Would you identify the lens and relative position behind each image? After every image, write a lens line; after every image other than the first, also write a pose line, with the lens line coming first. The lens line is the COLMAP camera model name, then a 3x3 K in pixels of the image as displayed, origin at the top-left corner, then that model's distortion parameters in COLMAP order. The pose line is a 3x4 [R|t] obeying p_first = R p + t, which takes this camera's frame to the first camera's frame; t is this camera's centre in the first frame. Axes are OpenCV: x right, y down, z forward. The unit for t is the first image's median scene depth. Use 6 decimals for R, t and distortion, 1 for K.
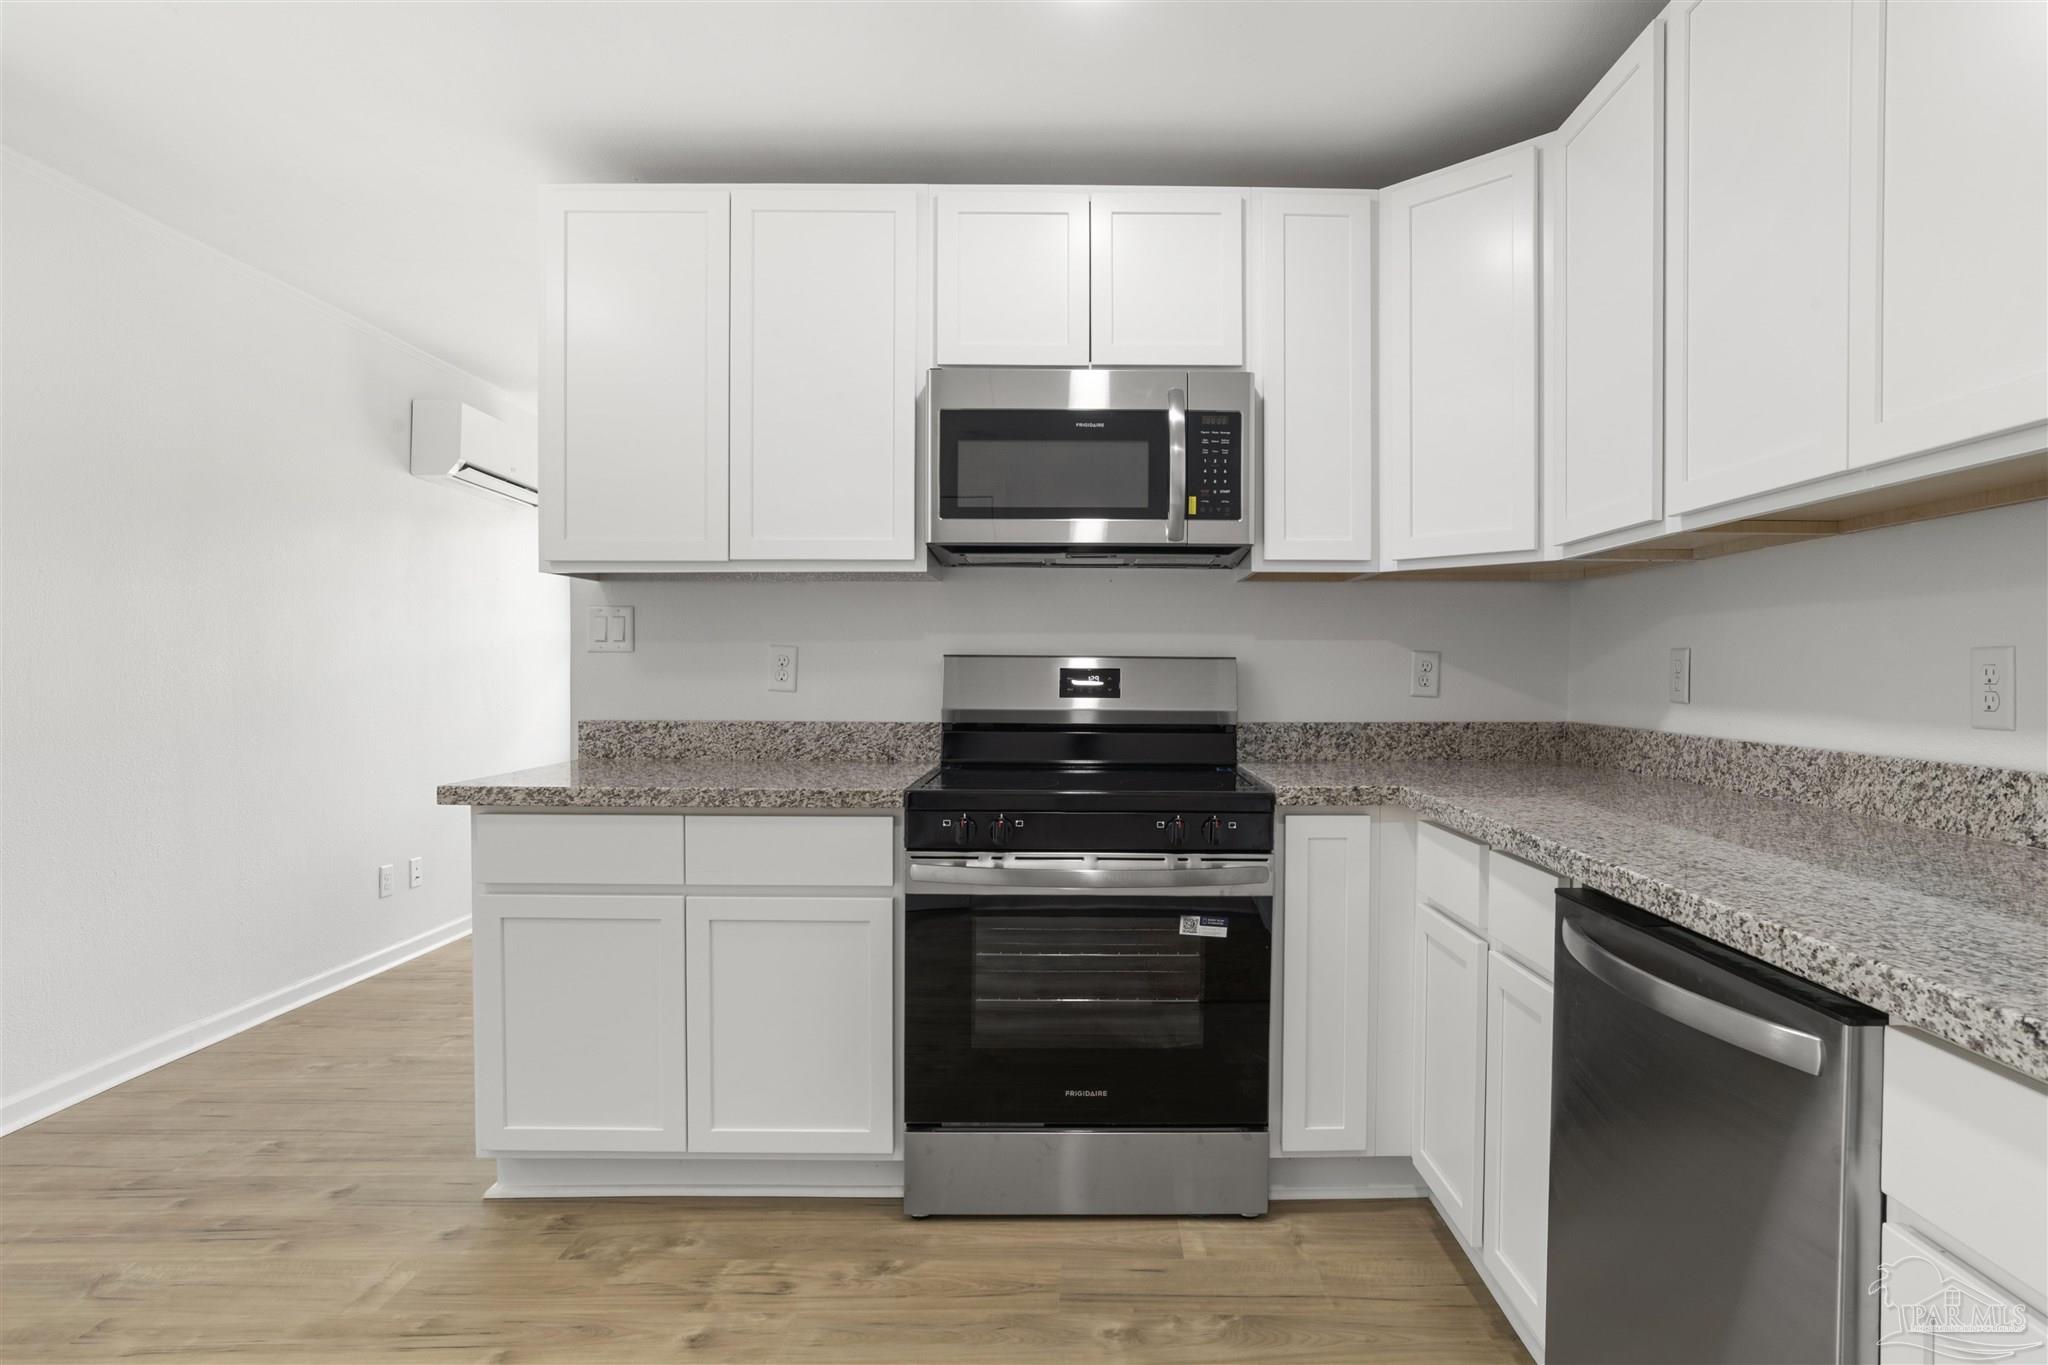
lens RADIAL K [[1057.2, 0, 1113.9], [0, 1057.2, 702.4], [0, 0, 1]] dist [-0.034373, 0.011253]
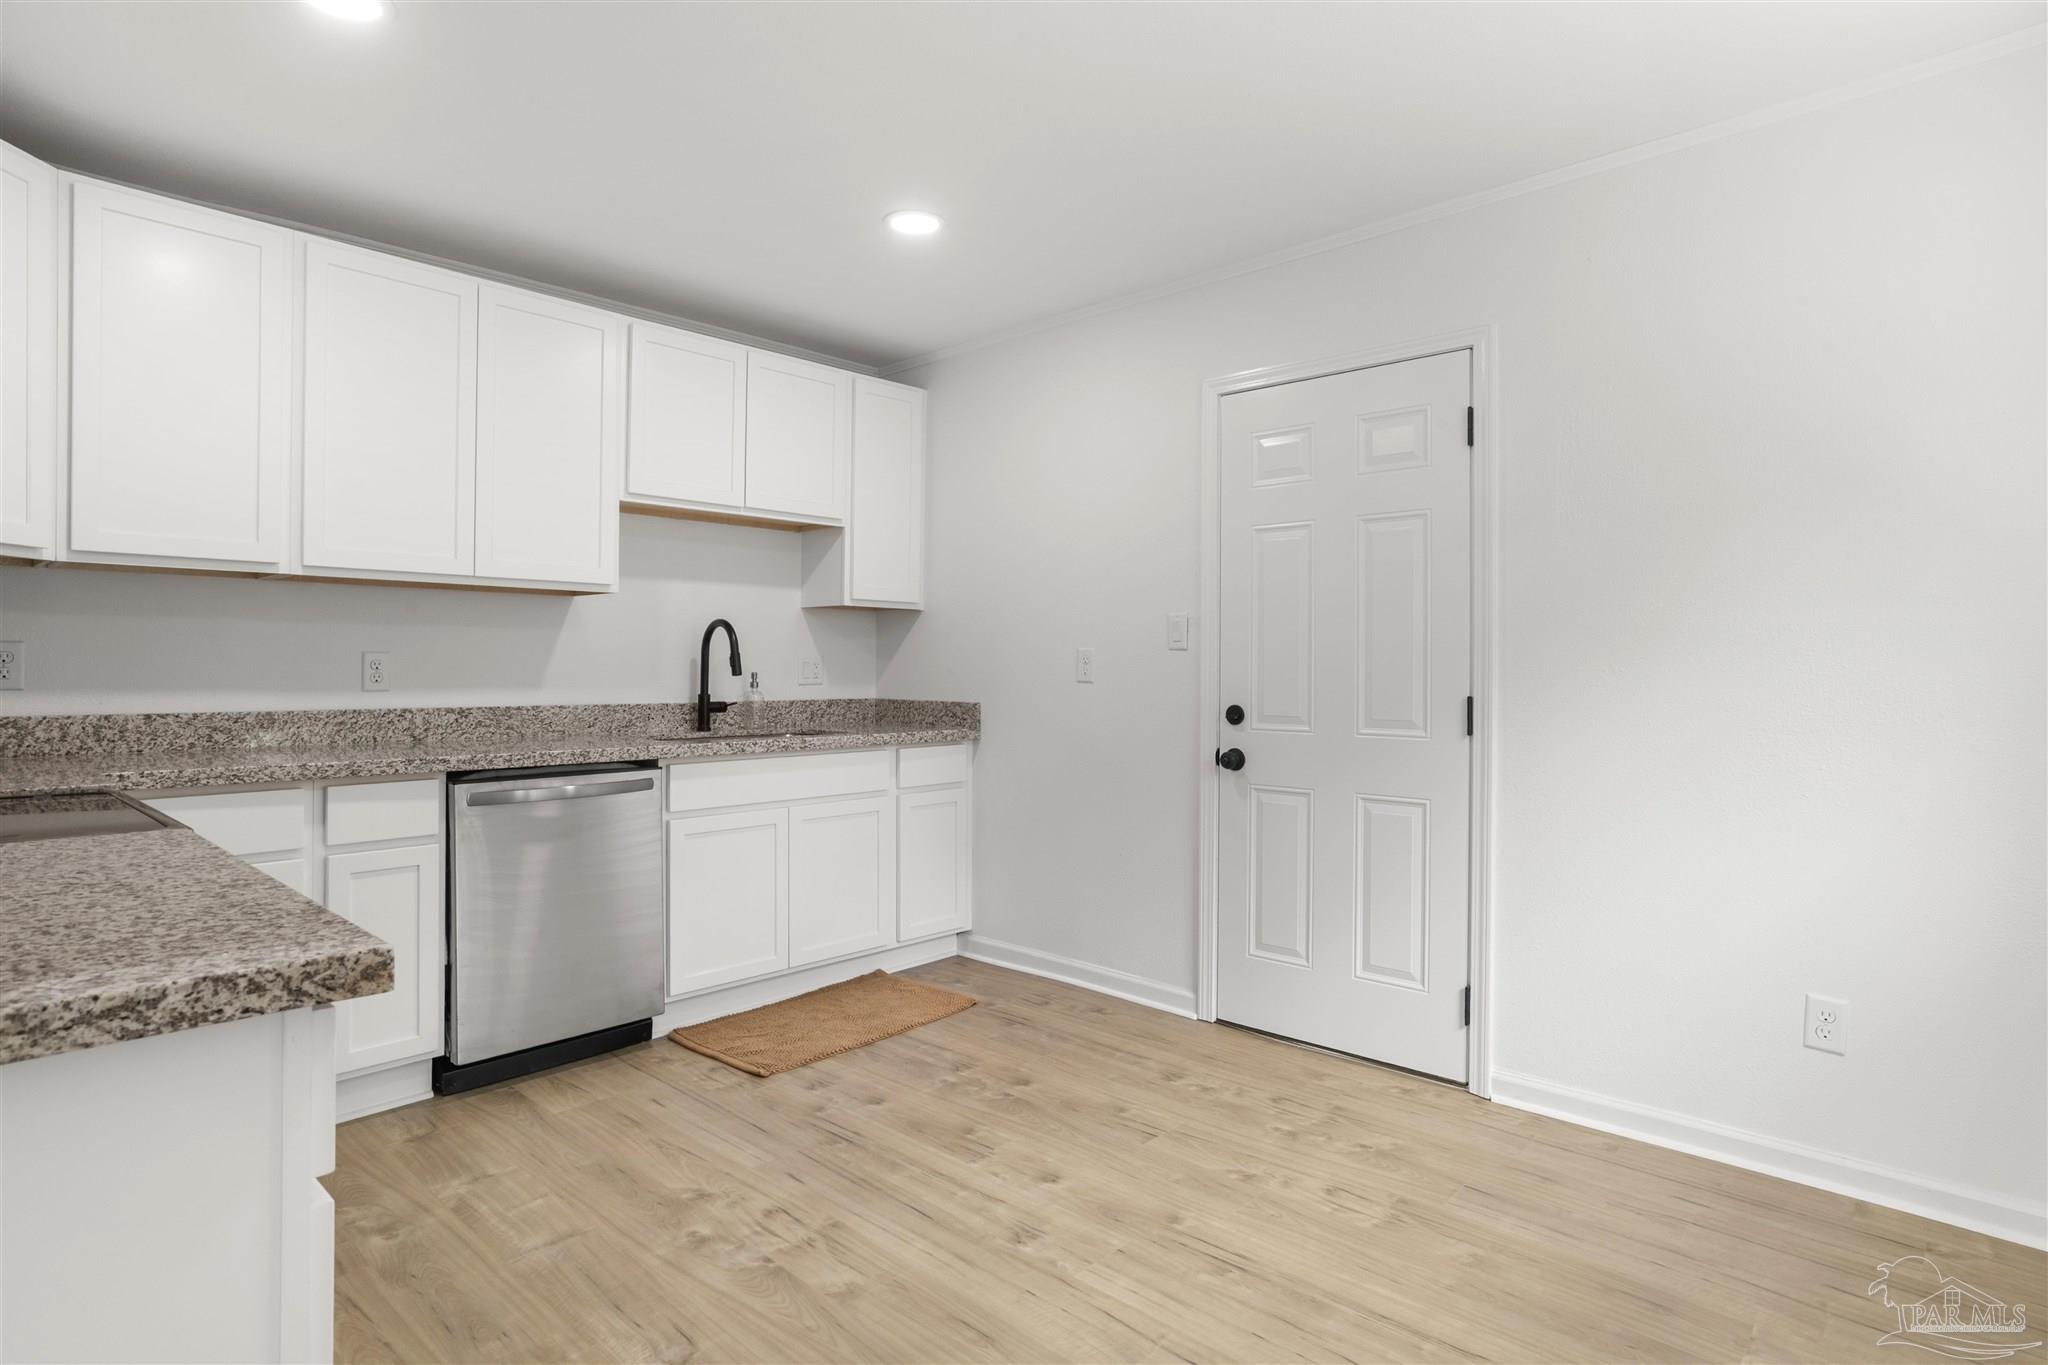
lens RADIAL K [[1057.2, 0, 1035.6], [0, 1057.2, 670.6], [0, 0, 1]] dist [-0.034373, 0.011253]
pose [[-0.709600, -0.007440, 0.704566, -1.067391], [0.011409, 0.999692, 0.022047, -0.032386], [-0.704513, 0.023683, -0.709296, 1.048892]]
